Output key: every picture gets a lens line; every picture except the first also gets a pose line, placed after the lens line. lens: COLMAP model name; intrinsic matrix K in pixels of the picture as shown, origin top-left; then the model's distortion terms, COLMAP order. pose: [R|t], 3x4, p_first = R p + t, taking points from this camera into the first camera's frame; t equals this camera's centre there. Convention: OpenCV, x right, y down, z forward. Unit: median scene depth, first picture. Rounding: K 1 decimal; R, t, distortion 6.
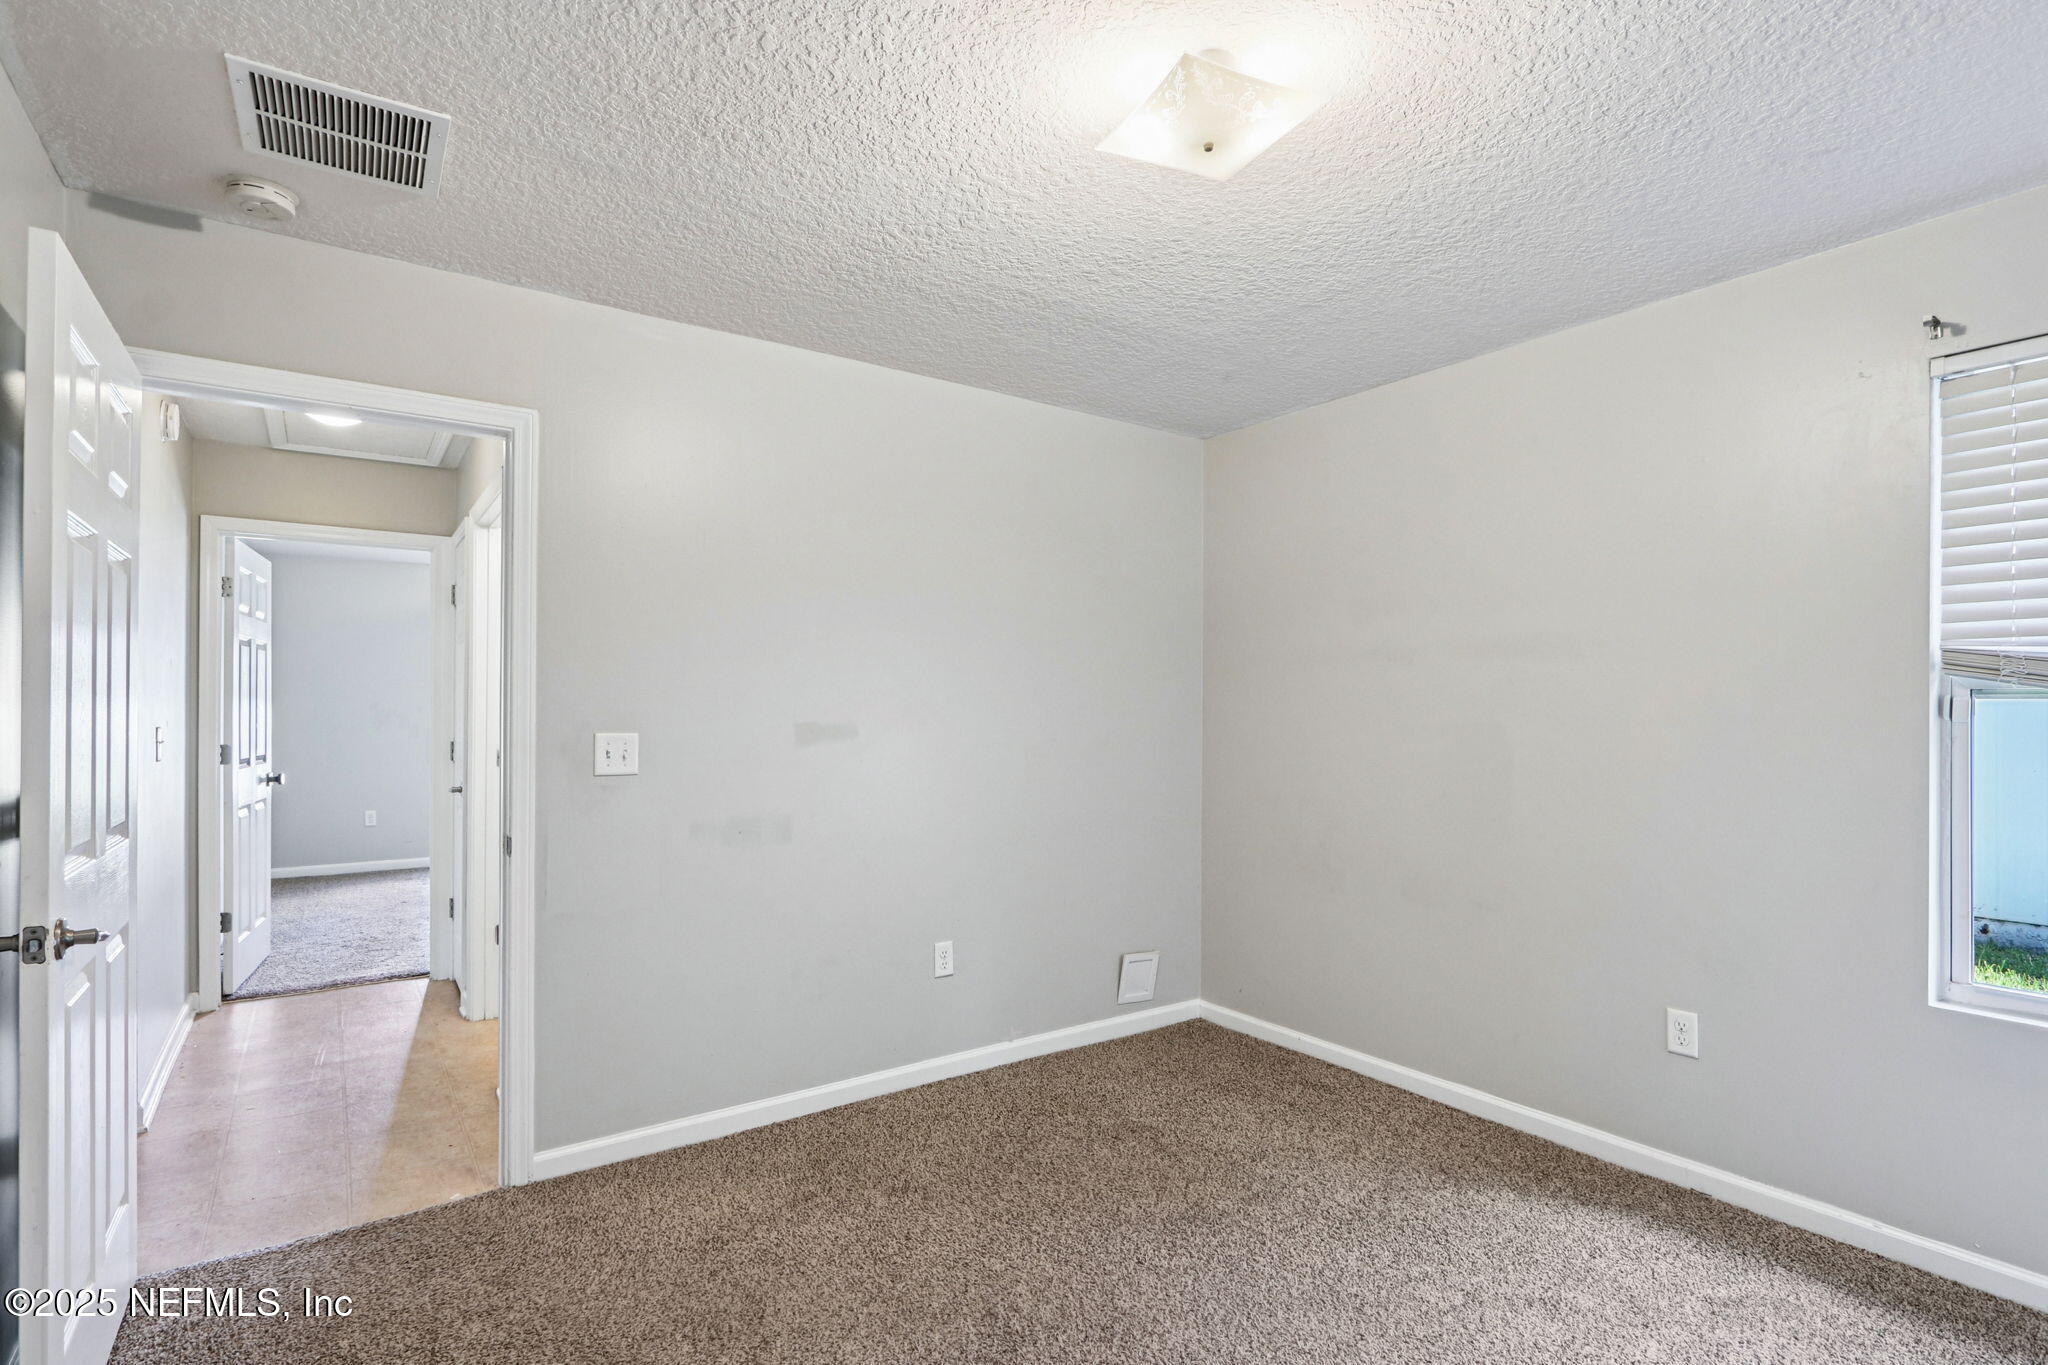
lens RADIAL K [[967.5, 0, 1011.3], [0, 967.5, 711.7], [0, 0, 1]] dist [-0.014760, 0.000814]
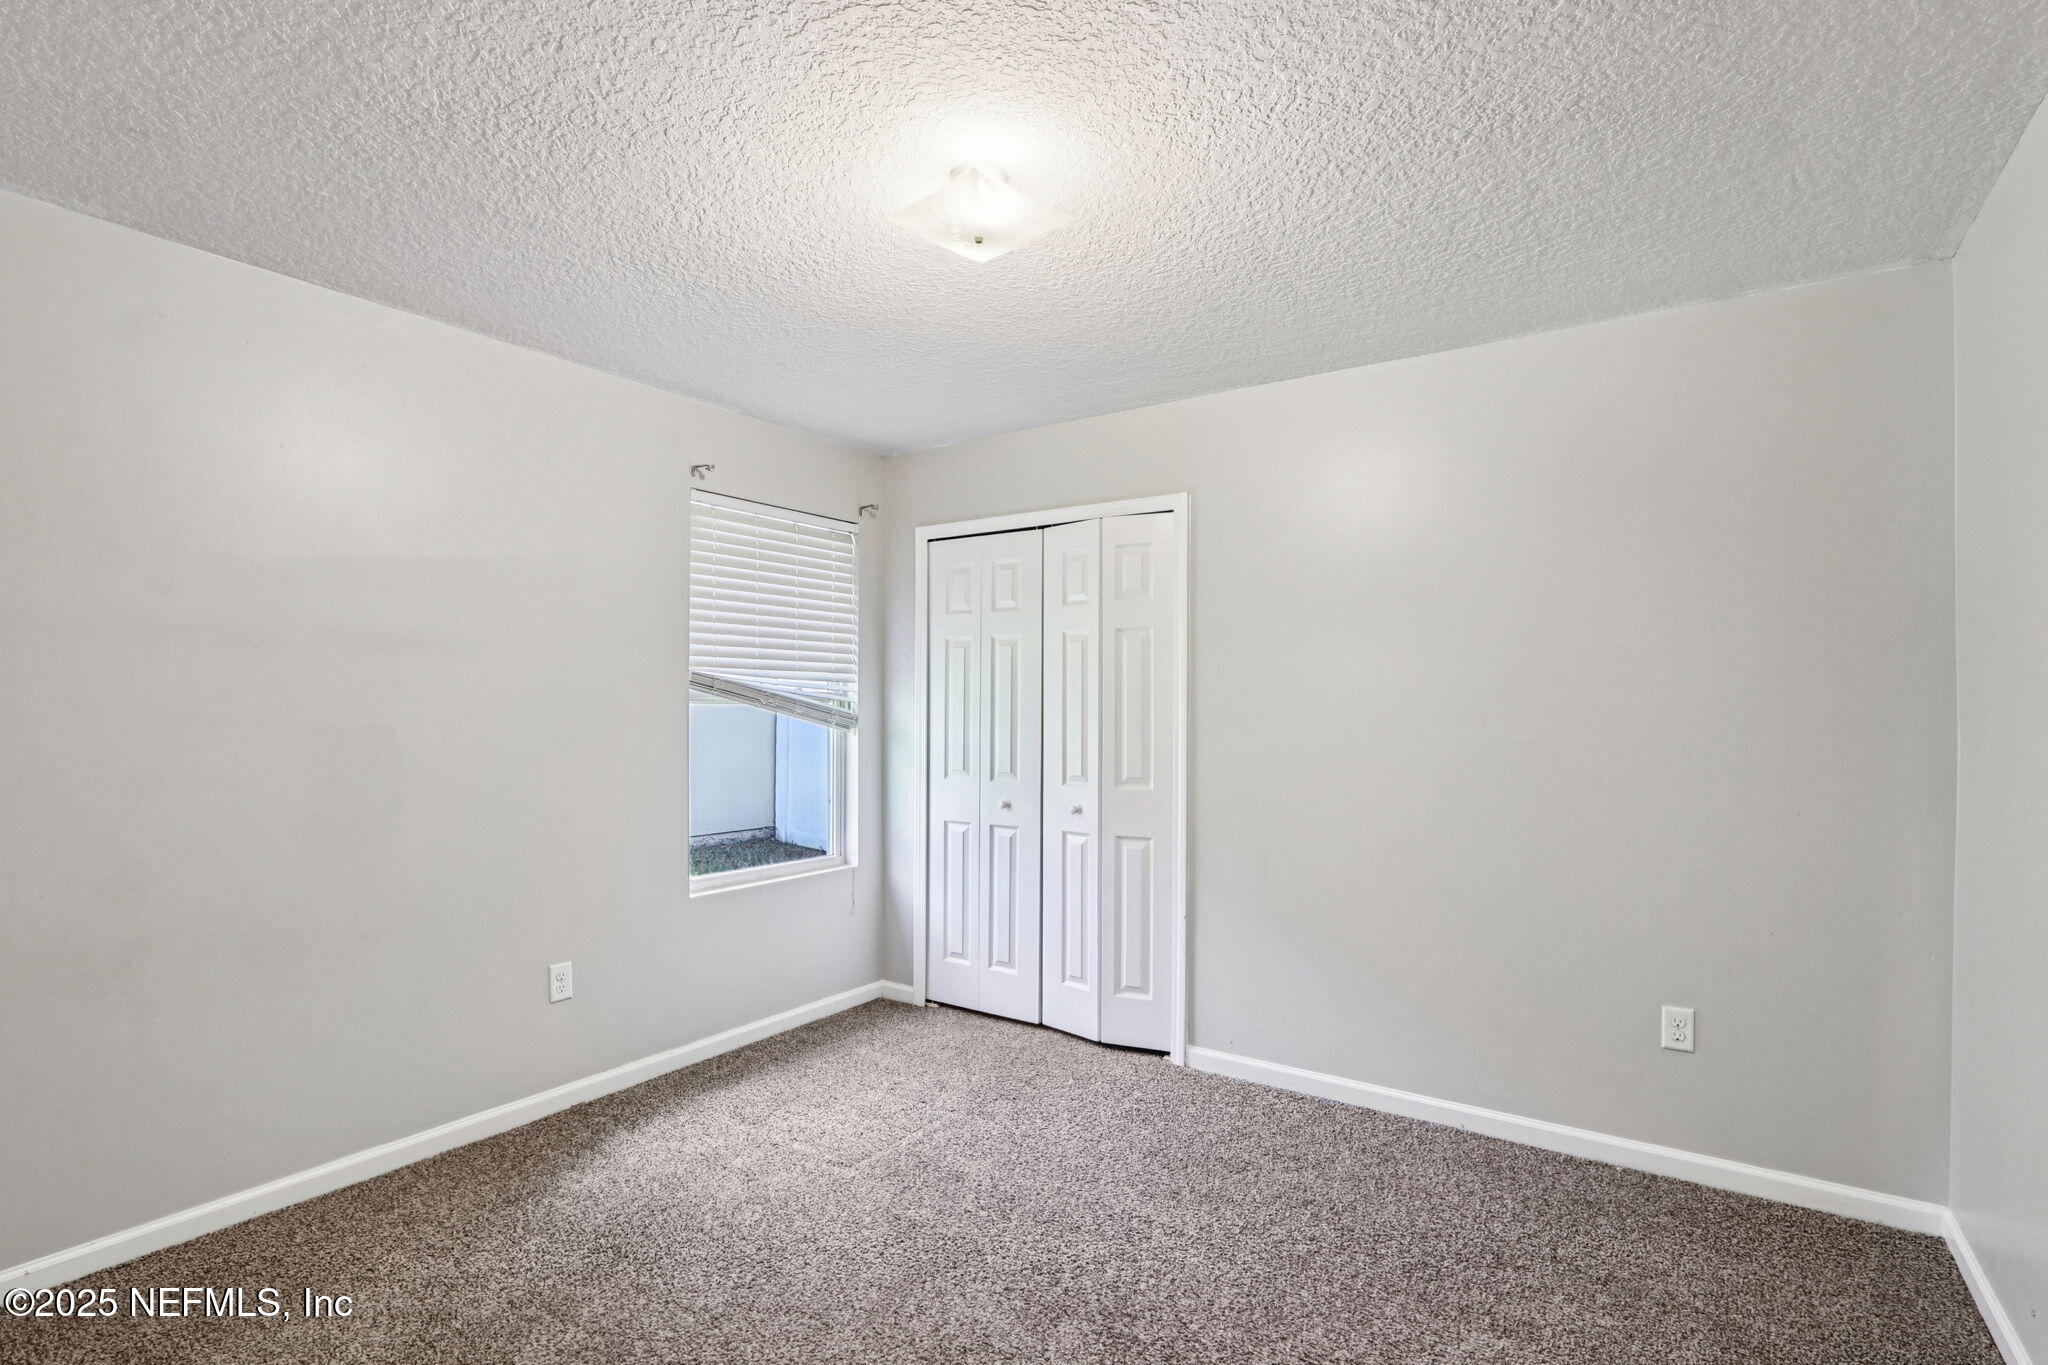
lens RADIAL K [[967.5, 0, 1011.3], [0, 967.5, 711.7], [0, 0, 1]] dist [-0.014760, 0.000814]
pose [[-0.339994, -0.007908, 0.940394, -0.630636], [-0.004316, 0.999967, 0.006848, -0.011303], [-0.940418, -0.001730, -0.340017, 0.910169]]
